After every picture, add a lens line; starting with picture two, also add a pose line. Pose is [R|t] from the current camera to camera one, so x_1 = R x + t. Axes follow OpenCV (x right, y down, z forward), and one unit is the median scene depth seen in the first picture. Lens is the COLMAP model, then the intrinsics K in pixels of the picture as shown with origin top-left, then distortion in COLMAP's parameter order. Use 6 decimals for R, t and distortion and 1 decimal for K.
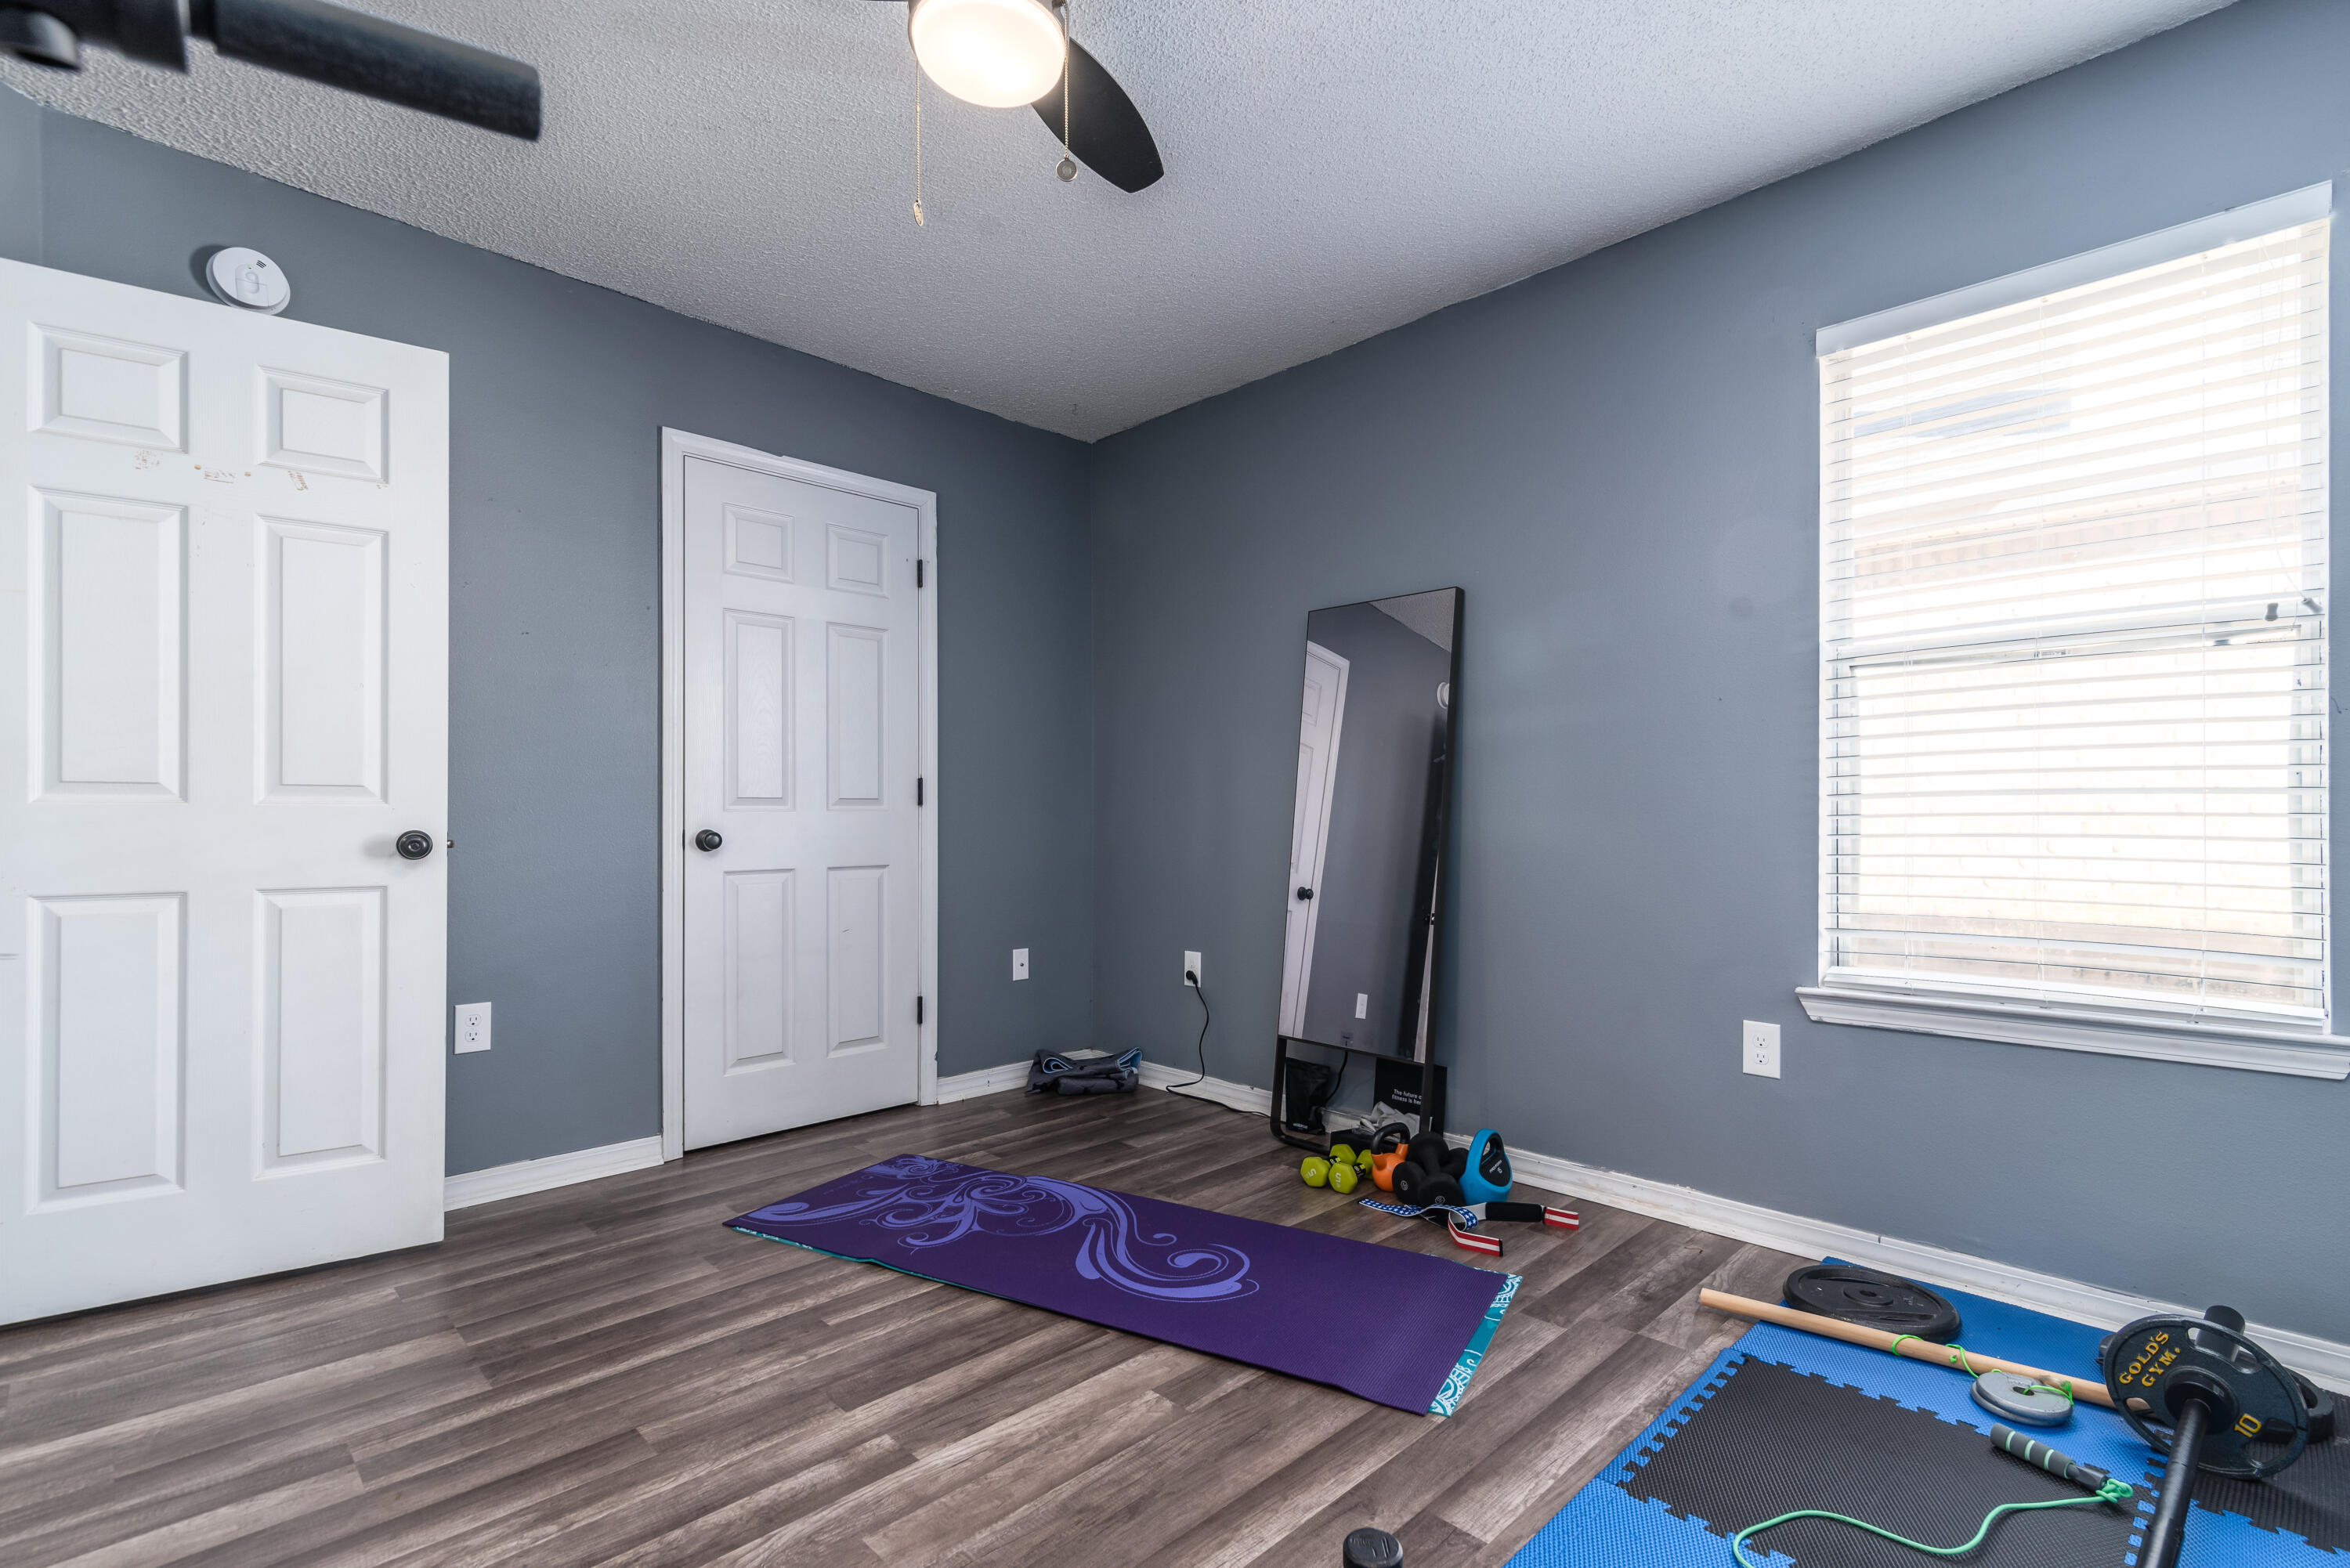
lens RADIAL K [[1071.8, 0, 1190.7], [0, 1071.8, 773.2], [0, 0, 1]] dist [0.016027, -0.000221]
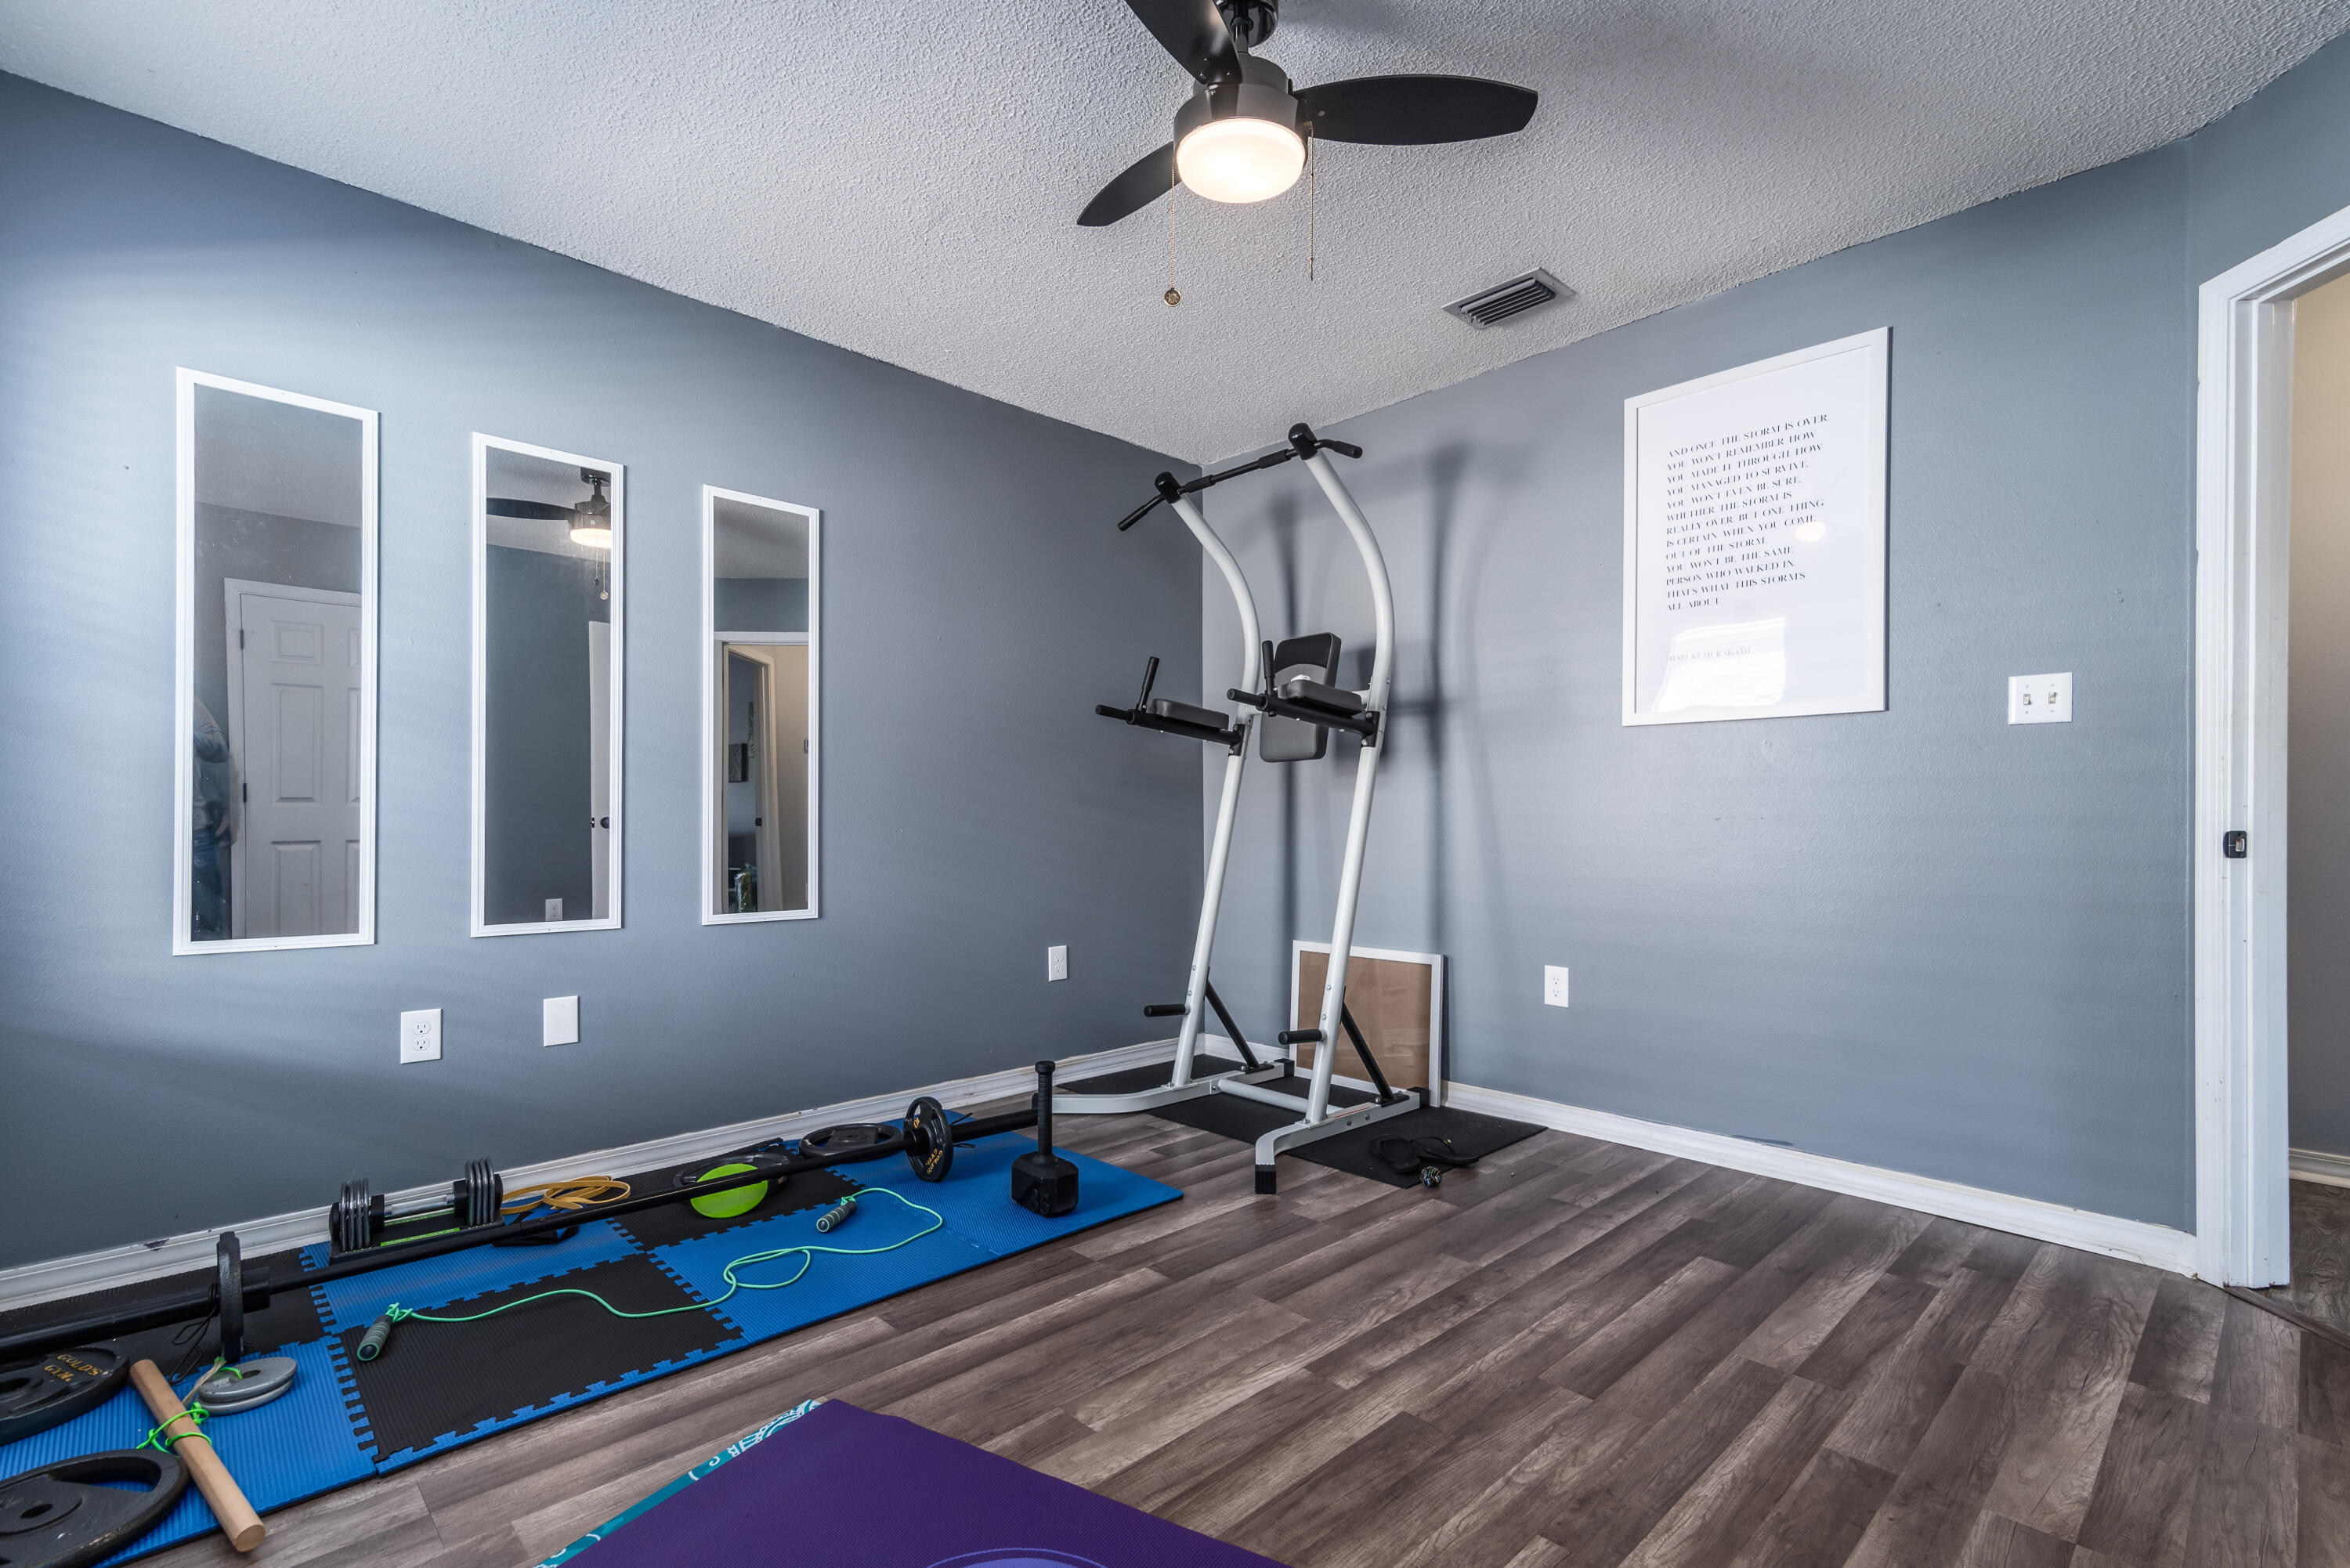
lens RADIAL K [[1071.8, 0, 1190.7], [0, 1071.8, 773.2], [0, 0, 1]] dist [0.016027, -0.000221]
pose [[-0.999893, 0.000702, 0.014639, -0.140087], [-0.000428, 0.997029, -0.077031, 0.082572], [-0.014650, -0.077029, -0.996921, 2.082572]]
